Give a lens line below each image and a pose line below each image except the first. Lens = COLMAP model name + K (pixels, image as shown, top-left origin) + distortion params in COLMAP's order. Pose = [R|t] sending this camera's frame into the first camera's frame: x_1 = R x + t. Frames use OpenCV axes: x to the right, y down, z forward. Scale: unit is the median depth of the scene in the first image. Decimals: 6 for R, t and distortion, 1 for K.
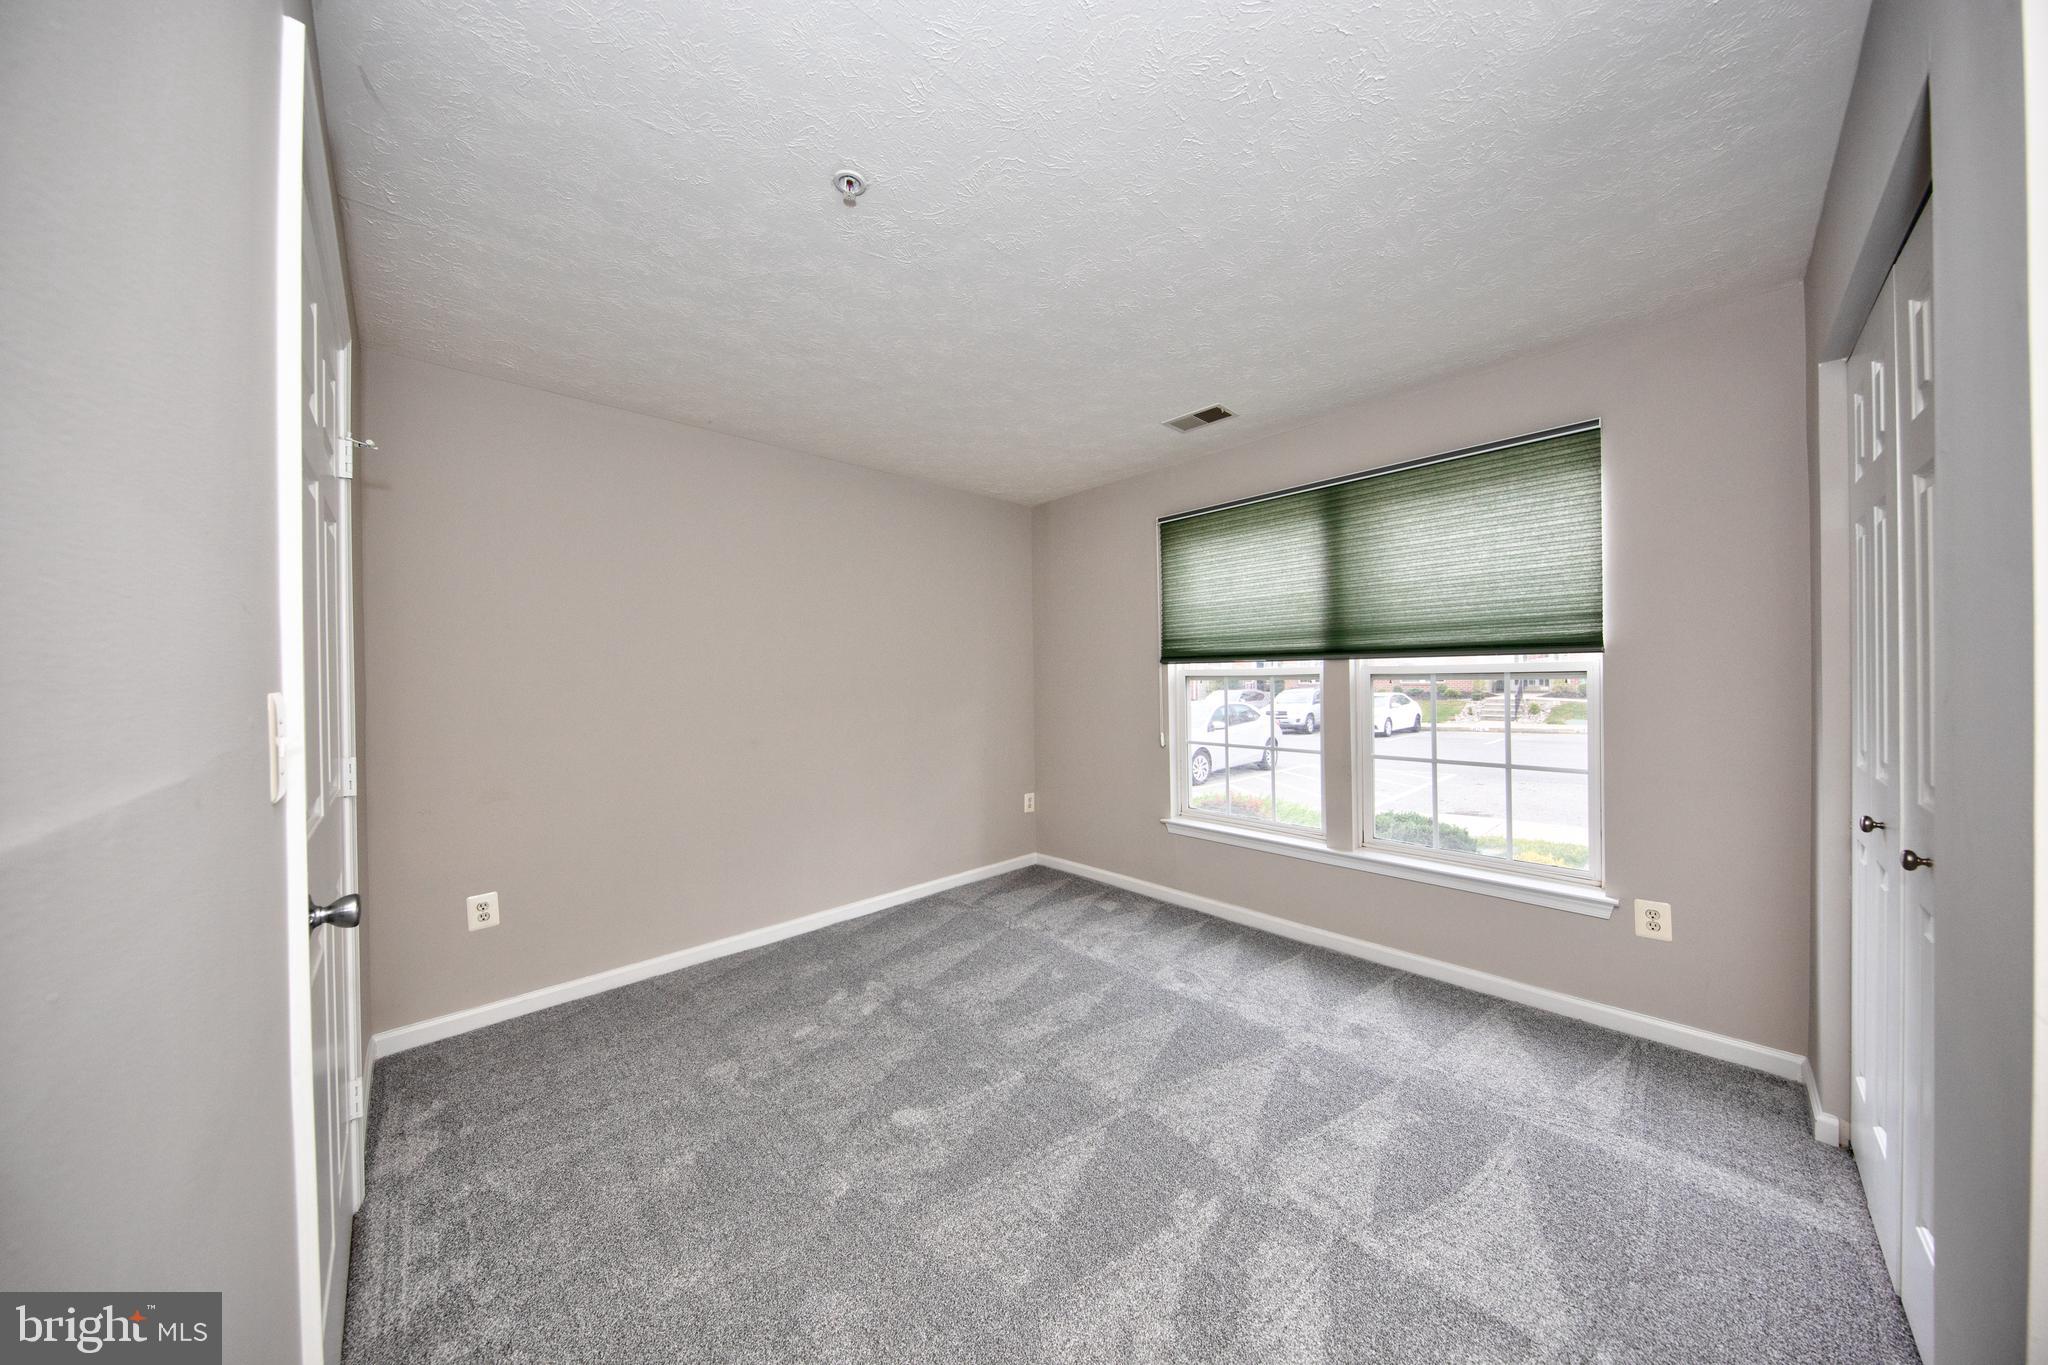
lens RADIAL K [[642.4, 0, 1024.0], [0, 642.4, 682.5], [0, 0, 1]] dist [0.000362, 0.000007]
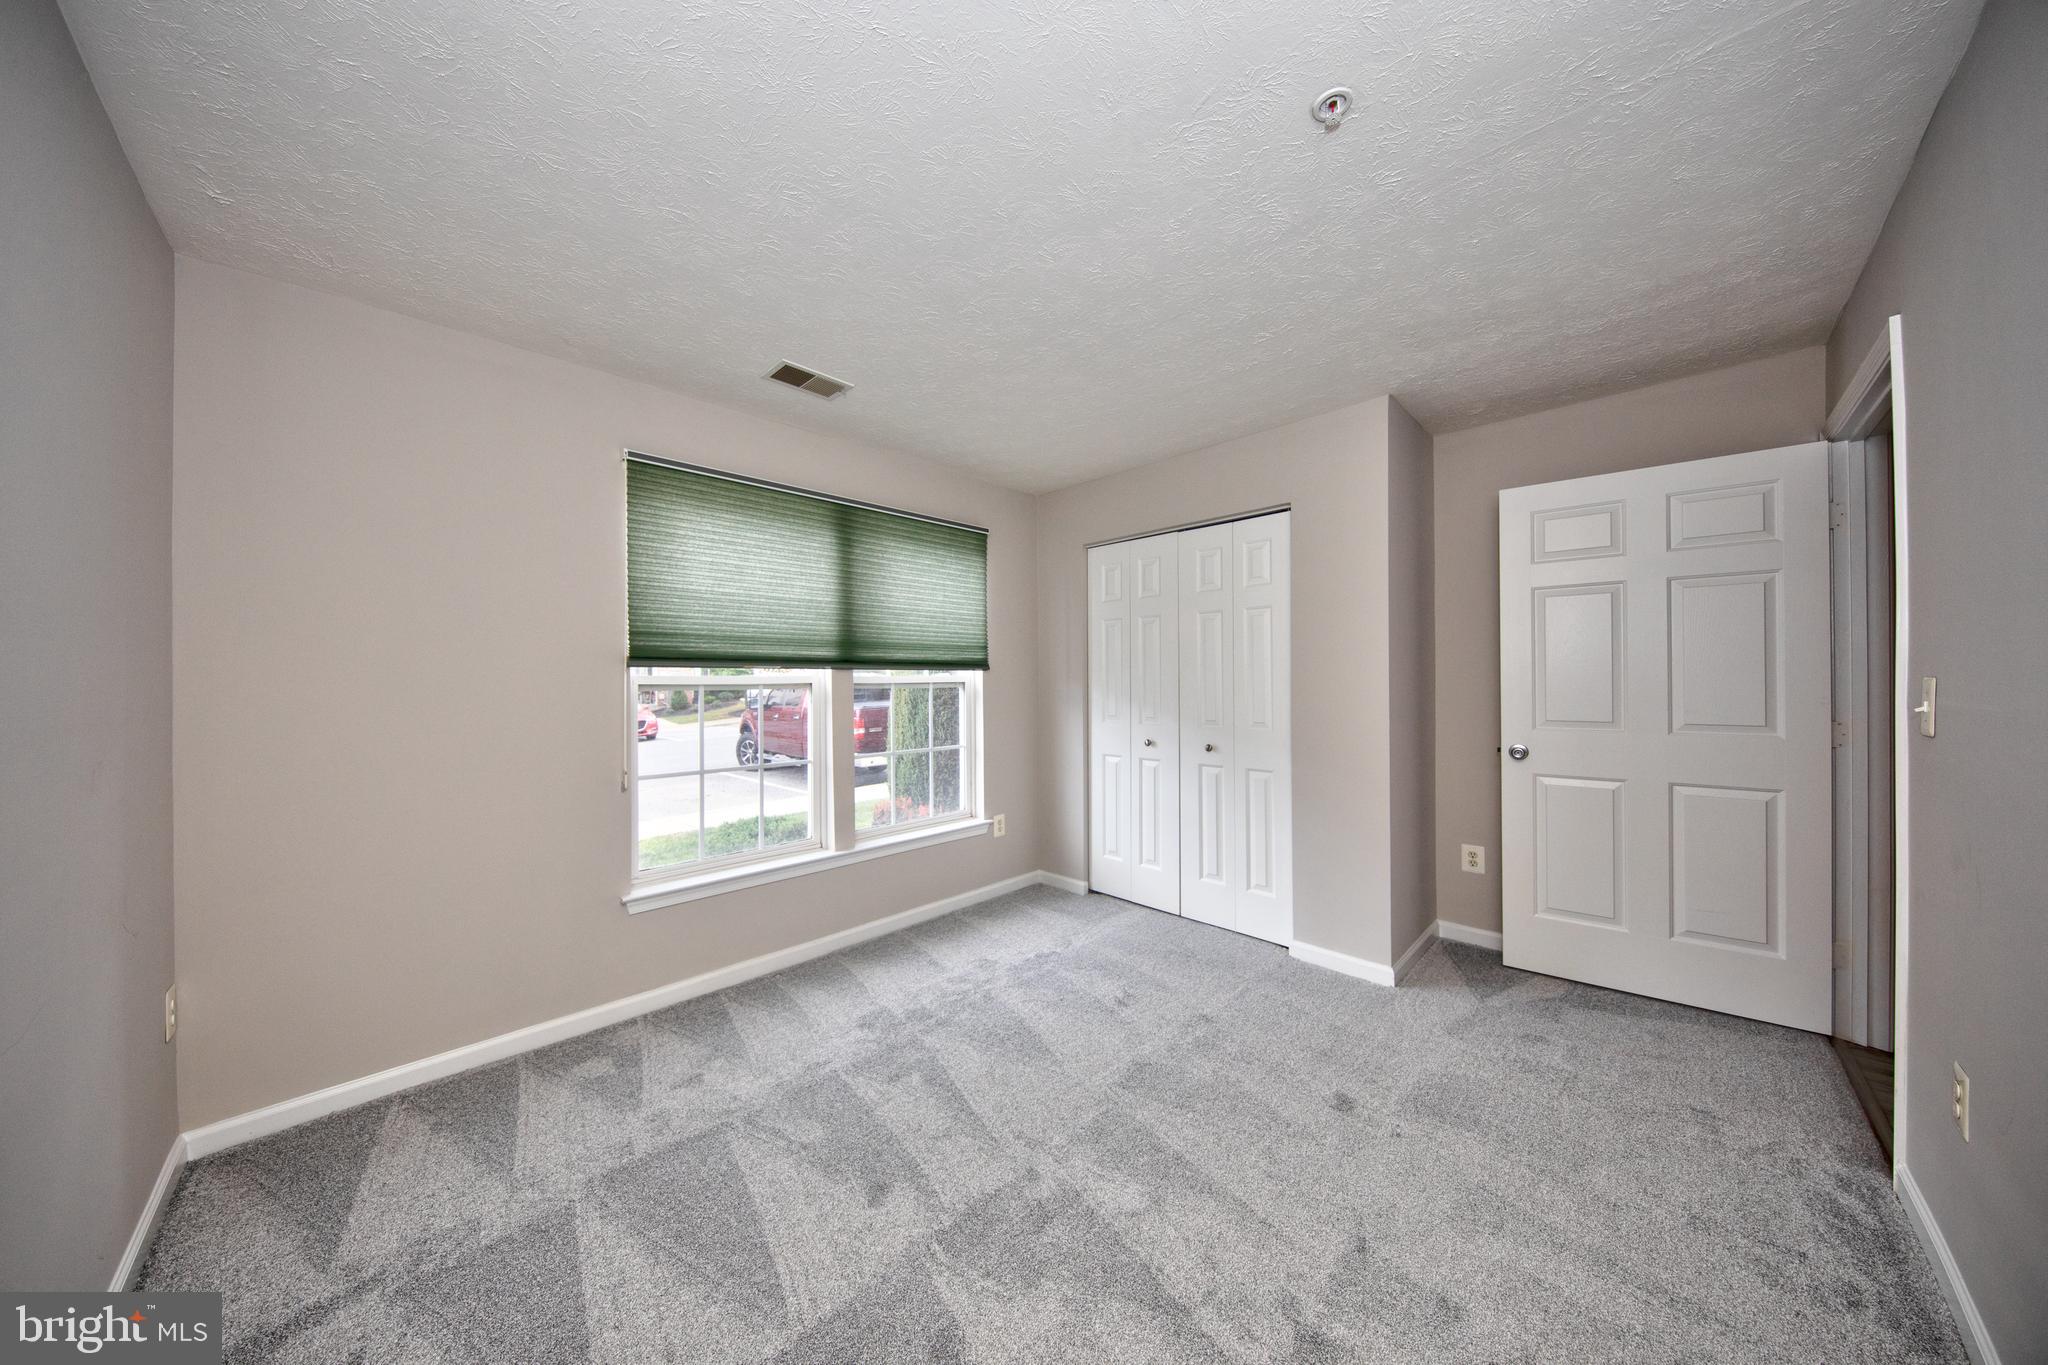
lens RADIAL K [[648.5, 0, 1024.0], [0, 648.5, 682.5], [0, 0, 1]] dist [-0.000332, -0.000049]
pose [[-0.031291, 0.015307, 0.999393, -0.573932], [0.018809, 0.999715, -0.014723, 0.007253], [-0.999333, 0.018337, -0.031570, 0.723108]]
